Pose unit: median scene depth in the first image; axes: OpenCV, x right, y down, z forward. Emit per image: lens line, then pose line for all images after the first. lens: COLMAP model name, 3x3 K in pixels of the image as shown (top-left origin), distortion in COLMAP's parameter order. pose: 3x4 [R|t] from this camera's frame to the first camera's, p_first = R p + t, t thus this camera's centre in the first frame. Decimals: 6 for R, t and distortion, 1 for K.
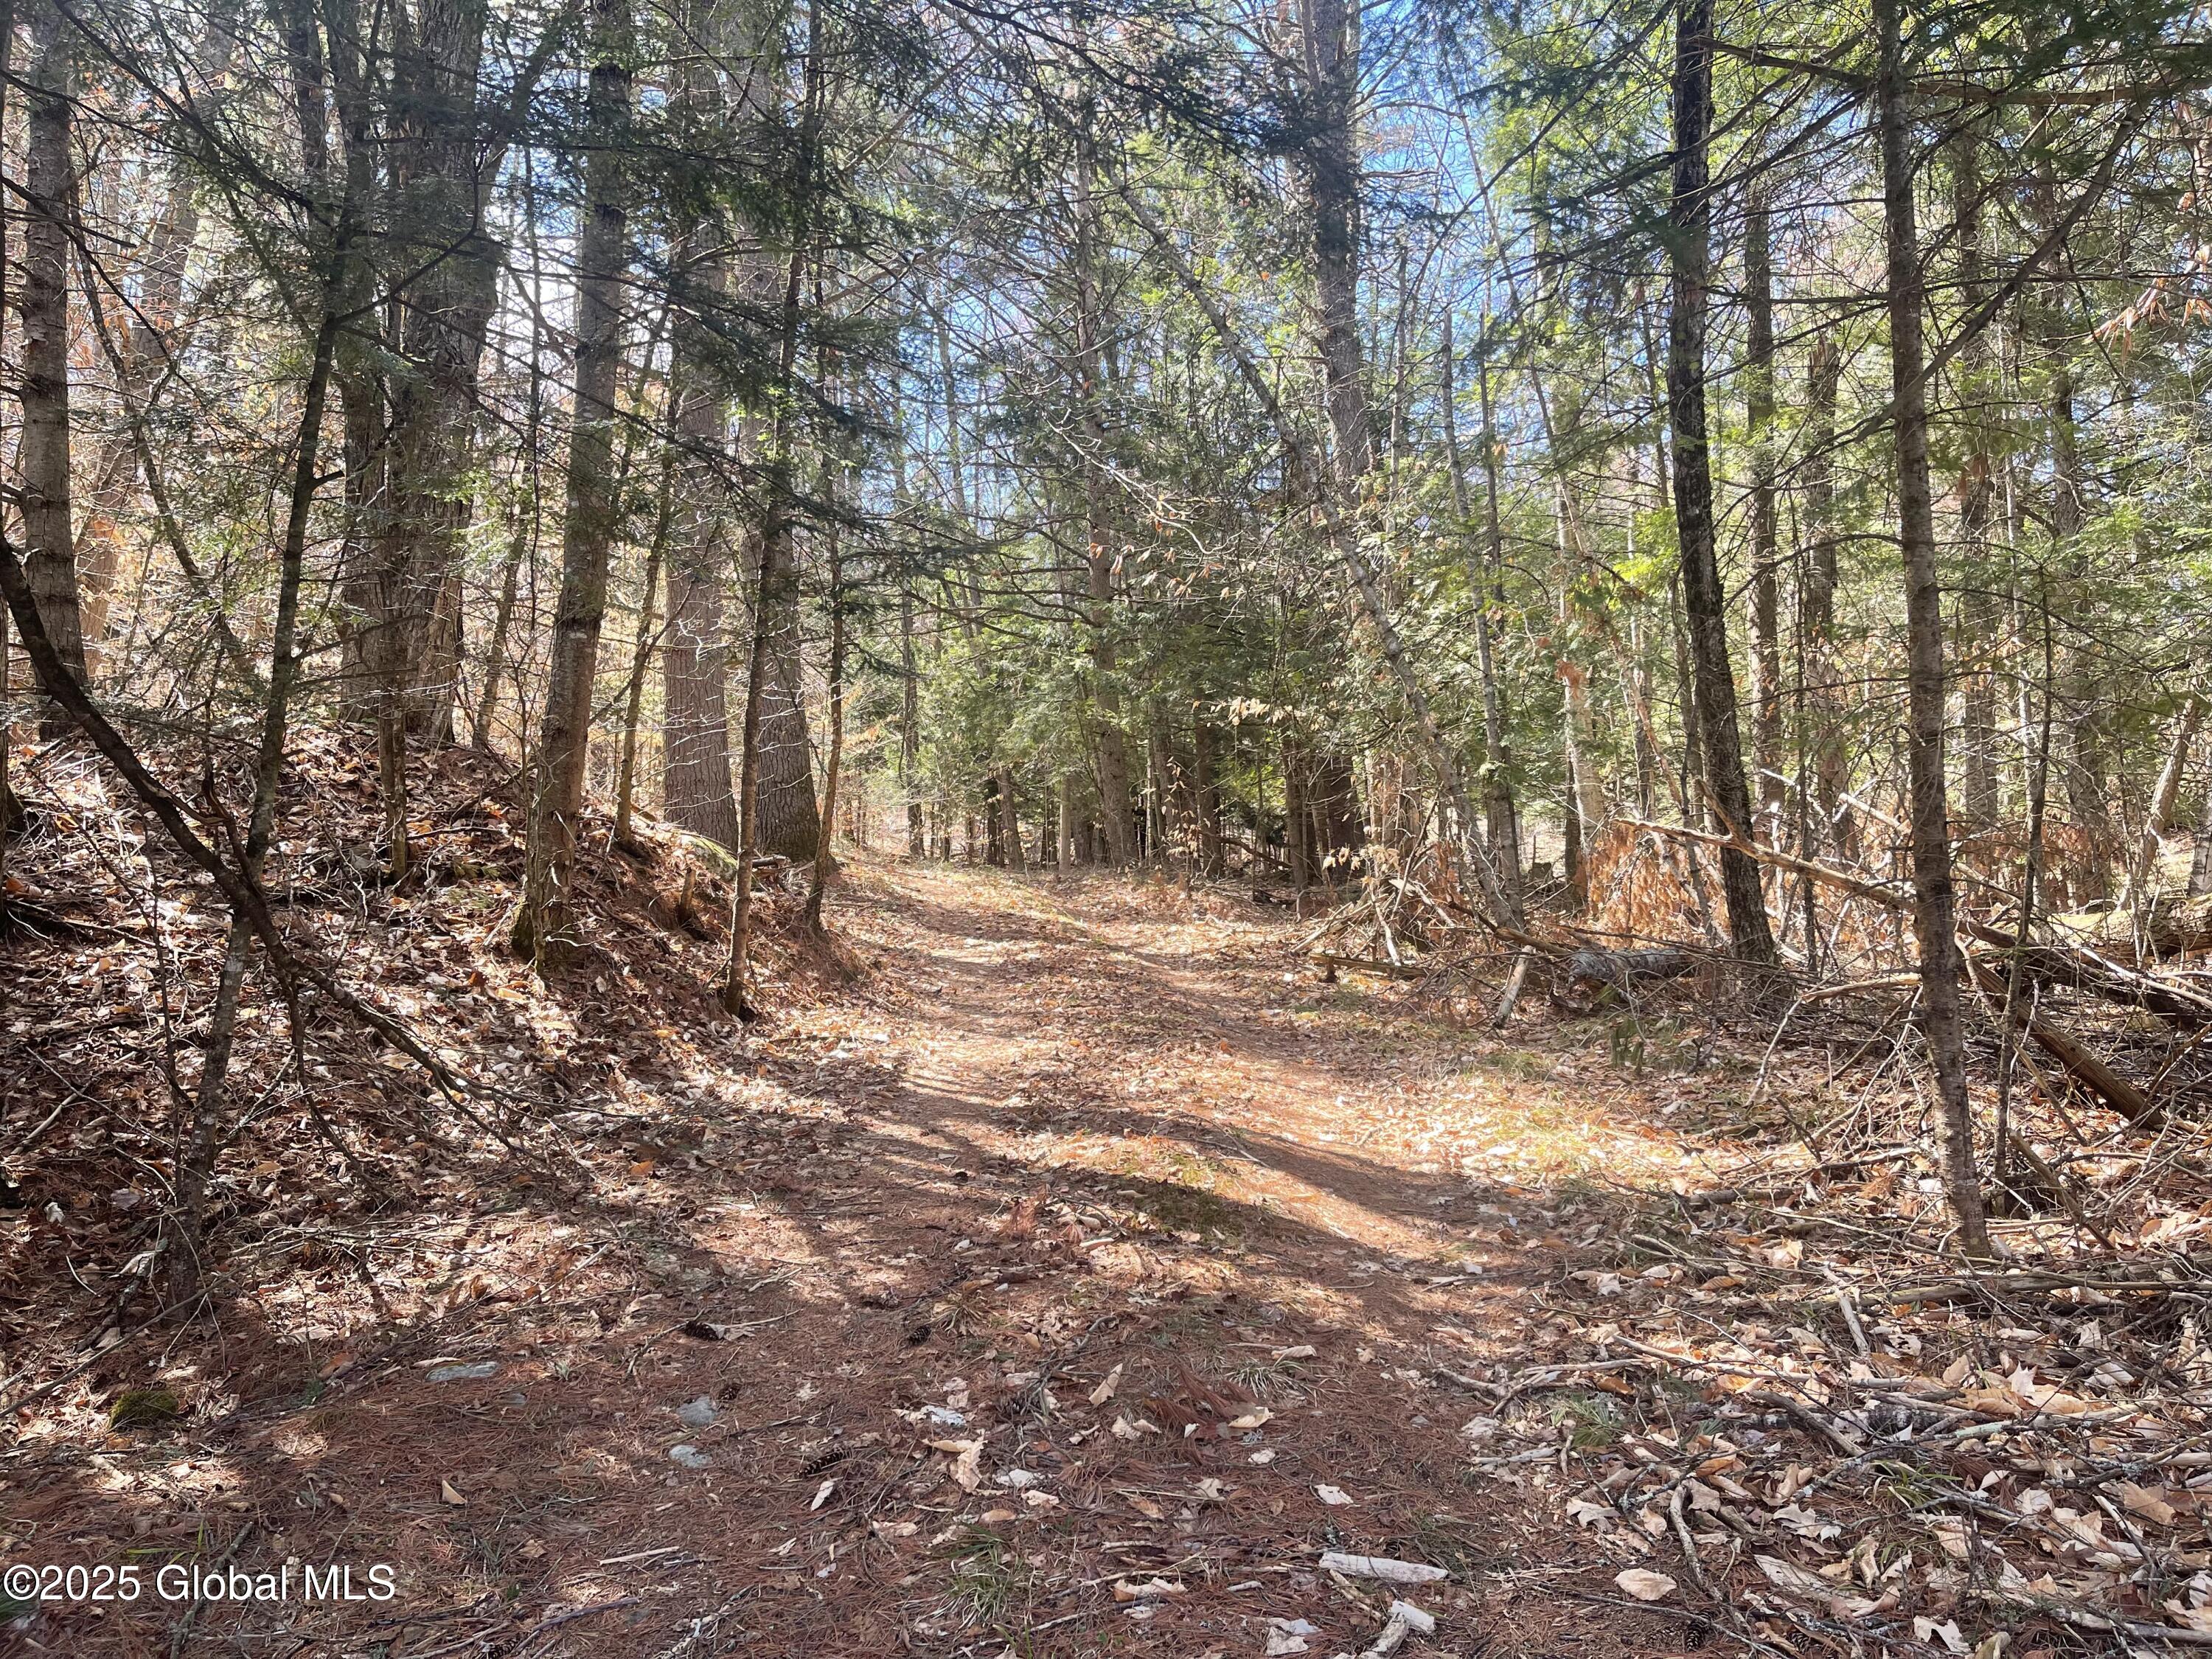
lens RADIAL K [[1652.3, 0, 1096.6], [0, 1652.3, 834.9], [0, 0, 1]] dist [0.023422, -0.018250]
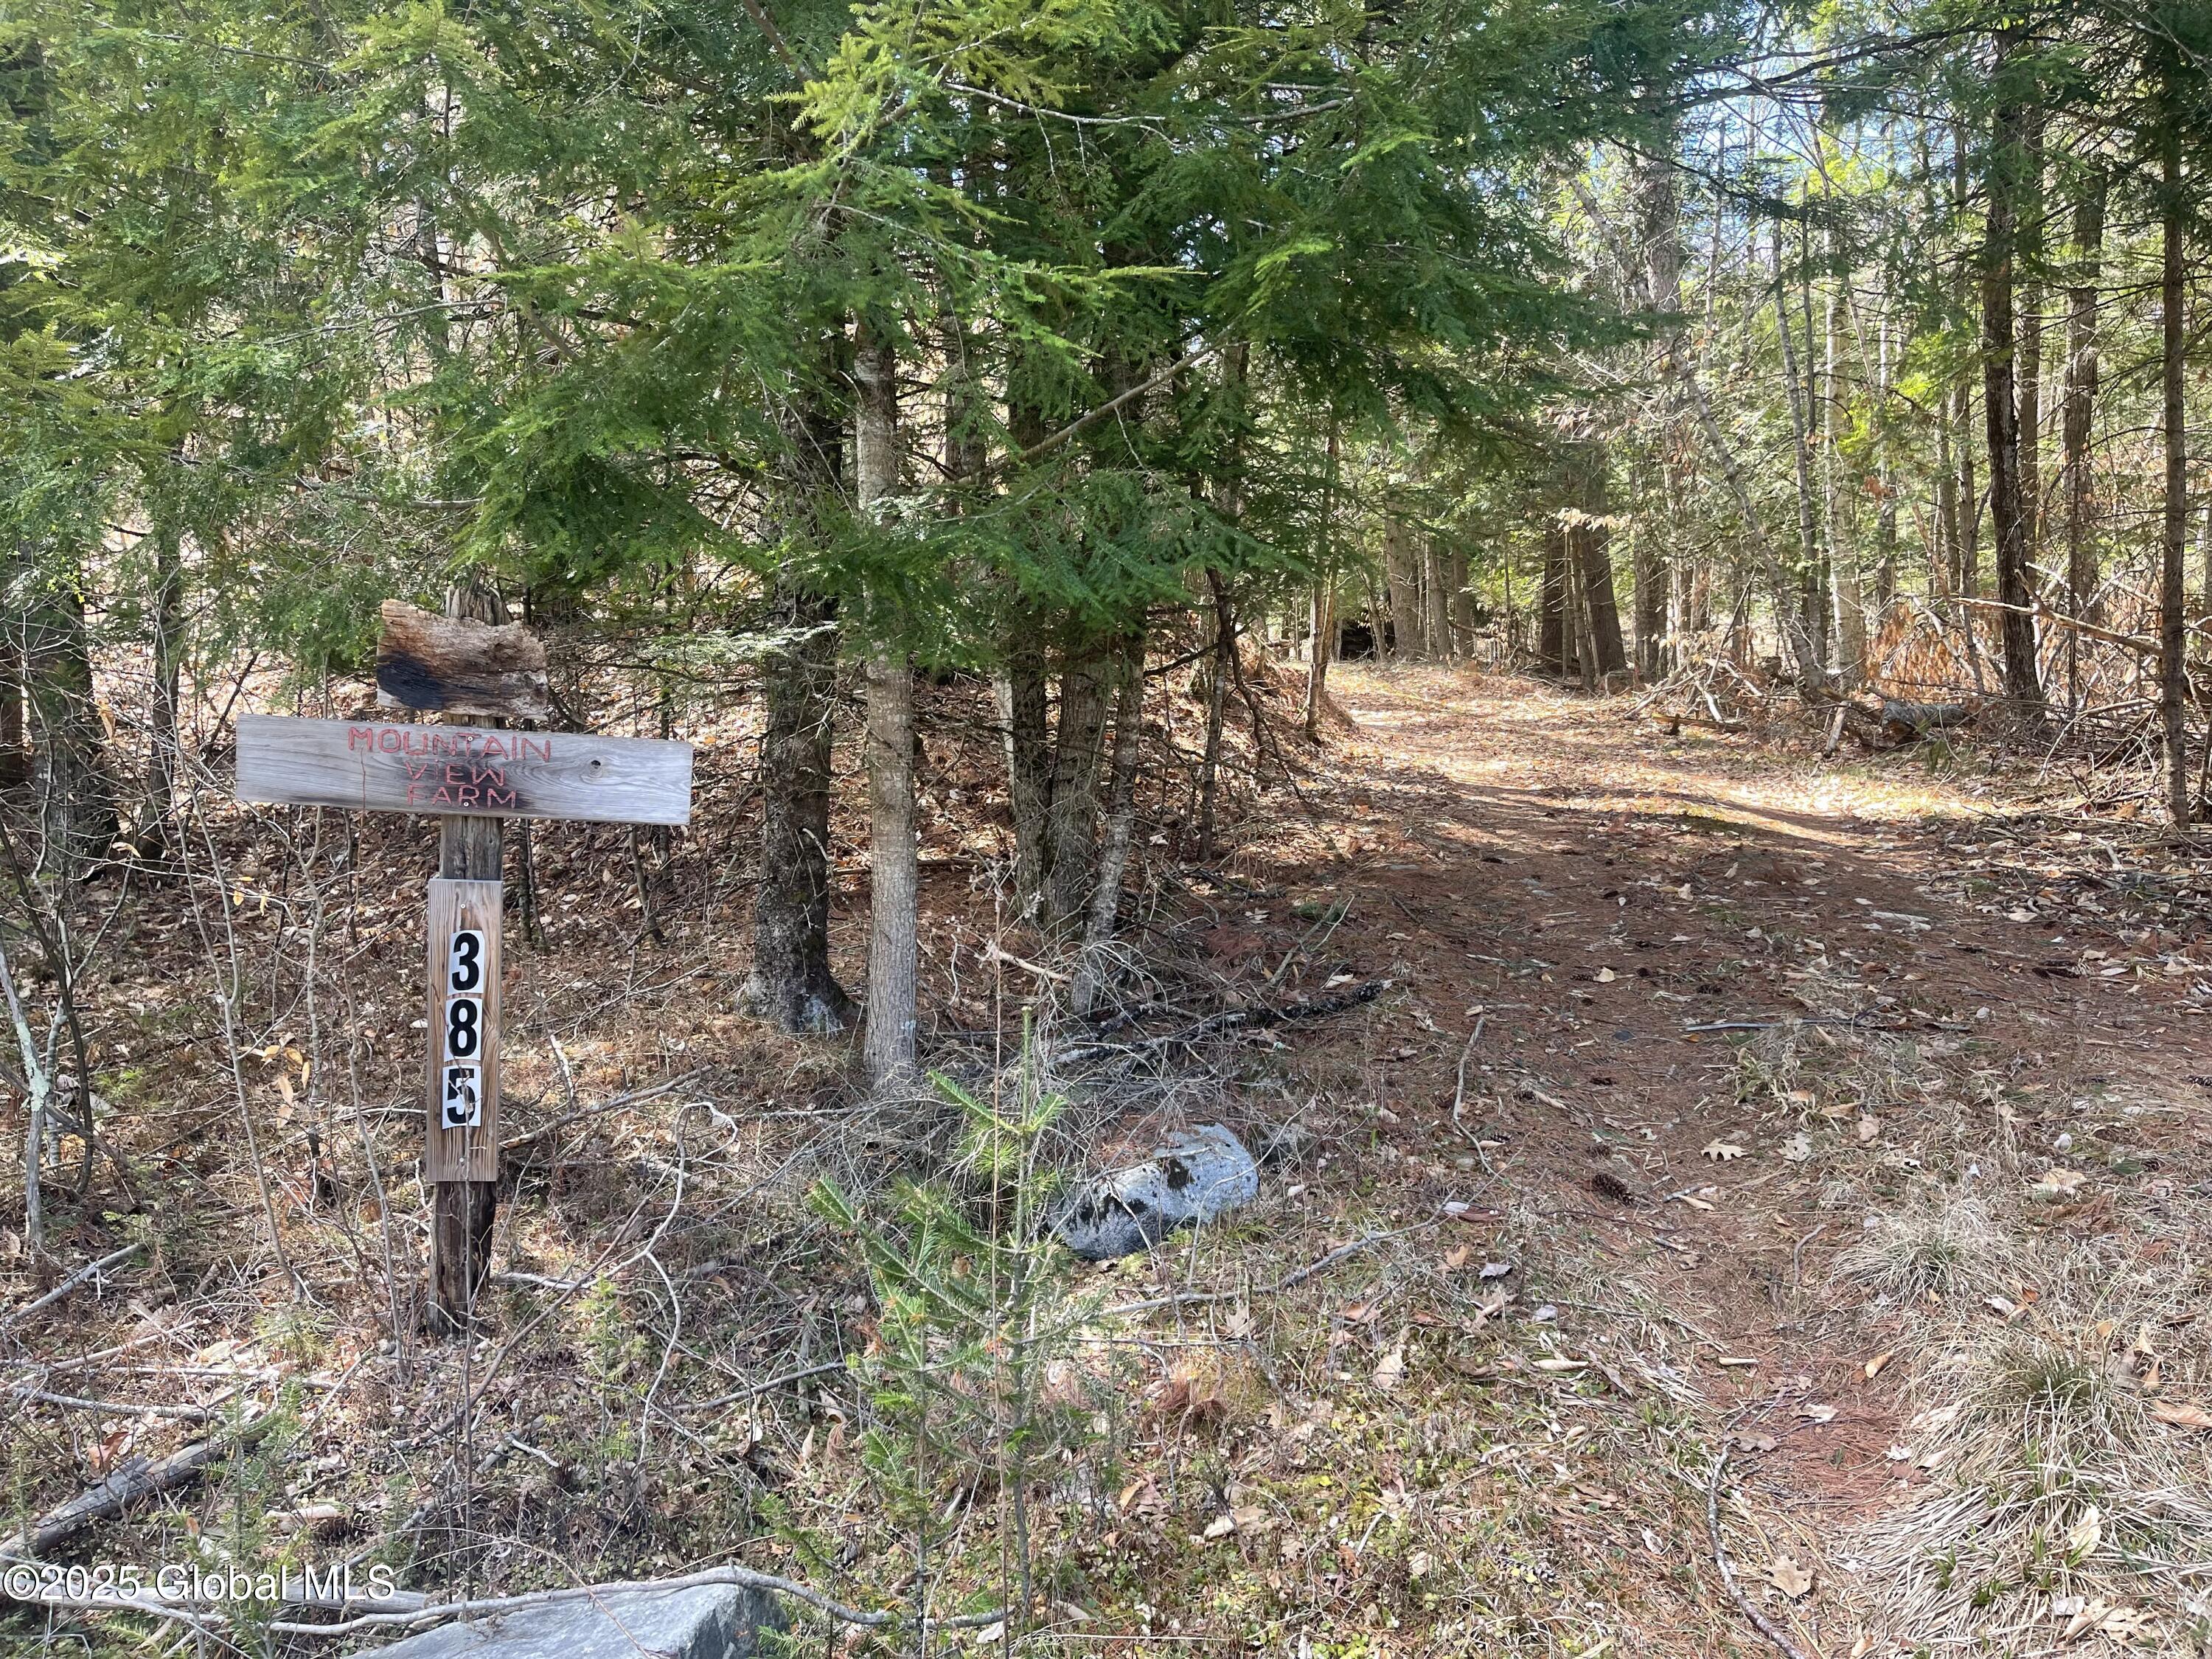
lens RADIAL K [[1652.3, 0, 1117.0], [0, 1652.3, 824.5], [0, 0, 1]] dist [0.023422, -0.018250]
pose [[0.995085, -0.000514, -0.099020, -0.240842], [0.011484, 0.993838, 0.110244, 0.016466], [0.098354, -0.110839, 0.988960, -0.486697]]
